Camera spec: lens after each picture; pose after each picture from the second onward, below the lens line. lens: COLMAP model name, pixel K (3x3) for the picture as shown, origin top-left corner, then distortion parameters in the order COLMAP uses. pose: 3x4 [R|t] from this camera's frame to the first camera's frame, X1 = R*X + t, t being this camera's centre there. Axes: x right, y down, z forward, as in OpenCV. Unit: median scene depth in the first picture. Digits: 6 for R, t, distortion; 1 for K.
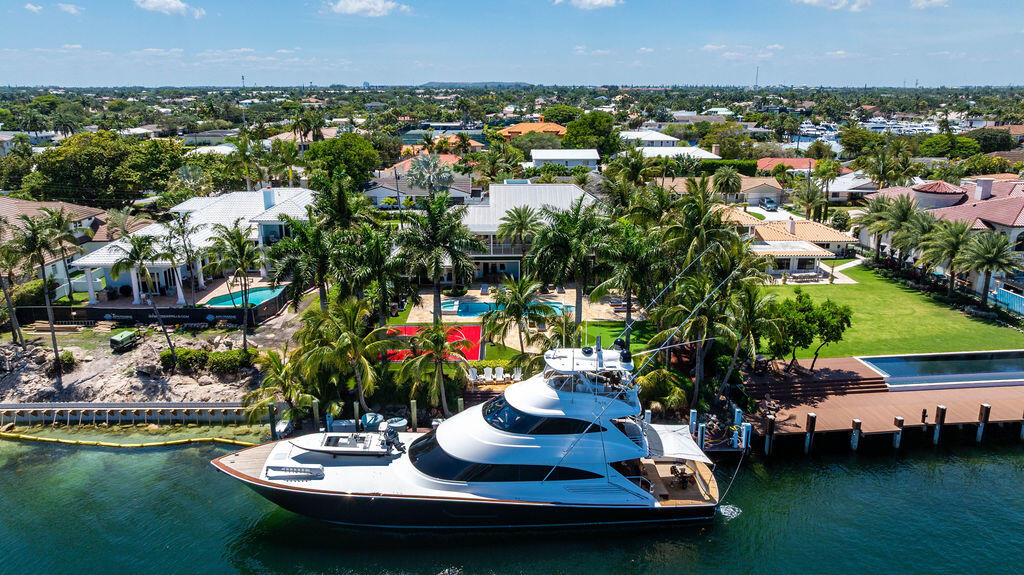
lens RADIAL K [[719.8, 0, 517.7], [0, 719.8, 284.5], [0, 0, 1]] dist [-0.017633, 0.006260]
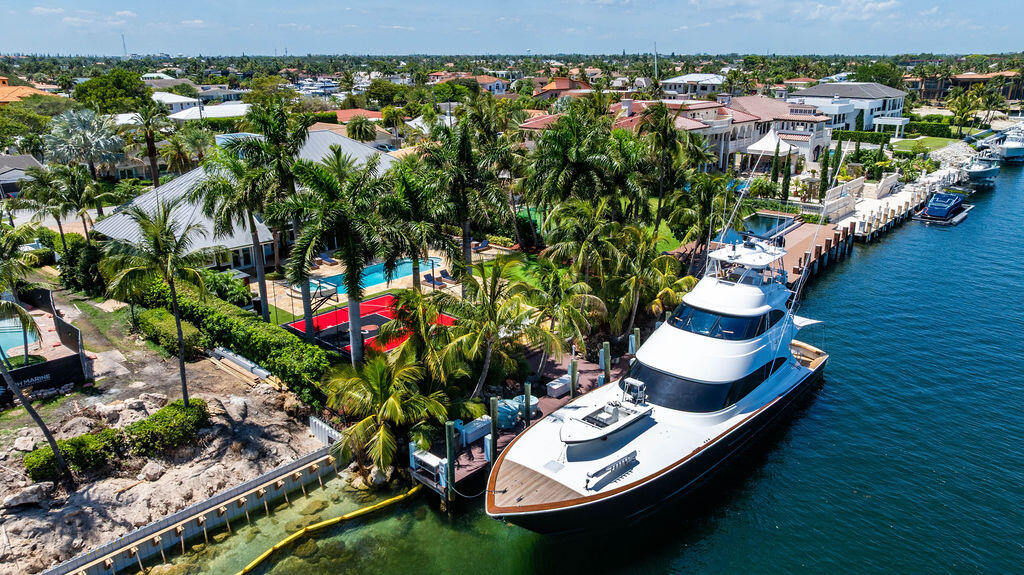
lens RADIAL K [[719.8, 0, 517.7], [0, 719.8, 284.5], [0, 0, 1]] dist [-0.017633, 0.006260]
pose [[0.688425, -0.216895, 0.692118, -0.854173], [0.190521, 0.974808, 0.115980, -0.041440], [-0.699837, 0.052019, 0.712406, 0.496108]]
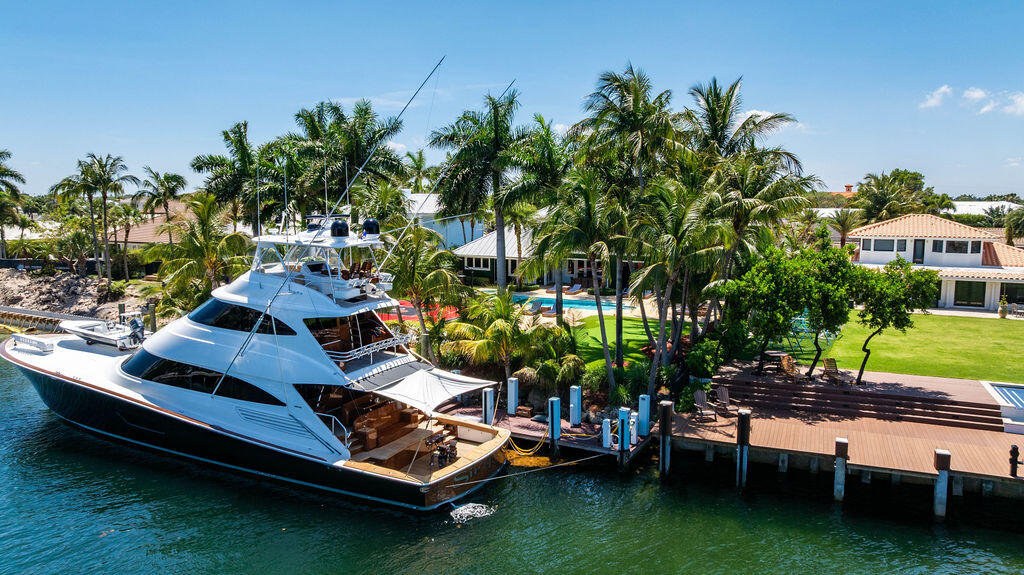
lens RADIAL K [[719.8, 0, 517.7], [0, 719.8, 284.5], [0, 0, 1]] dist [-0.017633, 0.006260]
pose [[0.867100, 0.060610, -0.494433, 0.620603], [-0.134401, 0.984225, -0.115052, 0.204045], [0.479660, 0.166214, 0.861568, 0.508971]]
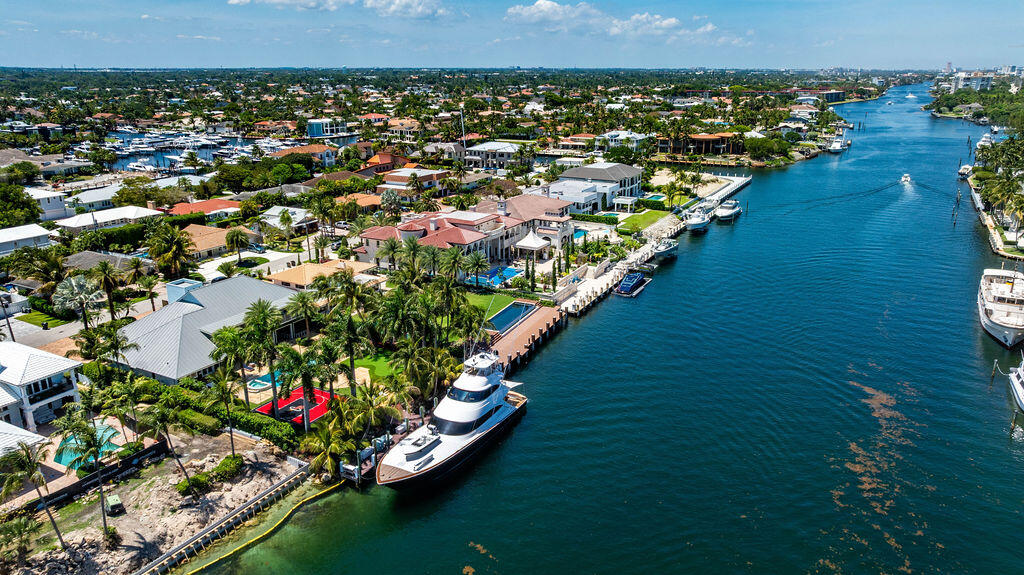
lens RADIAL K [[719.8, 0, 517.7], [0, 719.8, 284.5], [0, 0, 1]] dist [-0.017633, 0.006260]
pose [[0.494646, -0.245860, 0.833594, -1.727147], [0.225222, 0.962648, 0.150278, -0.464306], [-0.839405, 0.113409, 0.531543, -0.368158]]
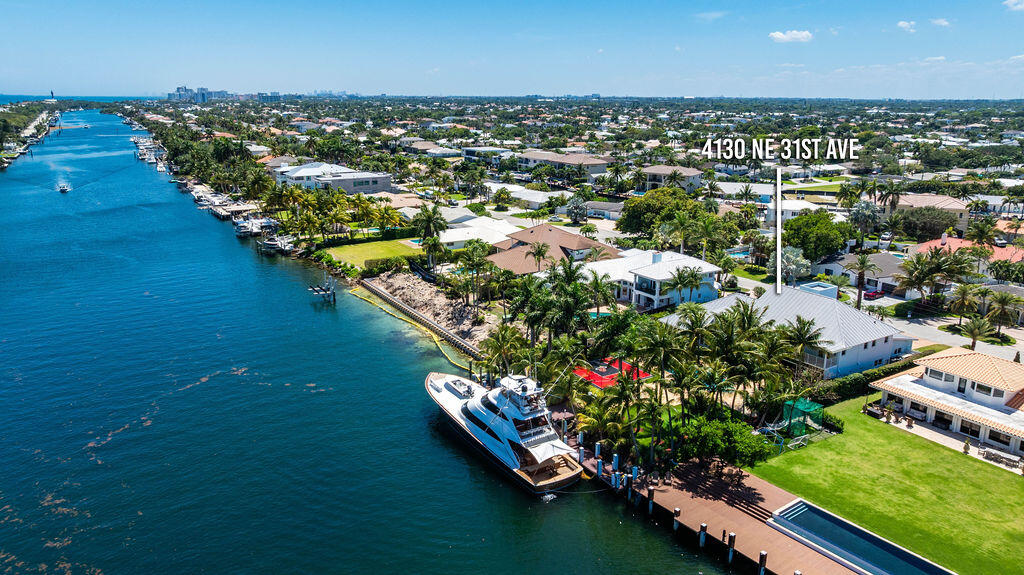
lens RADIAL K [[719.8, 0, 517.7], [0, 719.8, 284.5], [0, 0, 1]] dist [-0.017633, 0.006260]
pose [[0.501385, 0.222940, -0.836009, 1.636347], [-0.234579, 0.965070, 0.116672, -0.373826], [0.832818, 0.137613, 0.536168, -0.058395]]
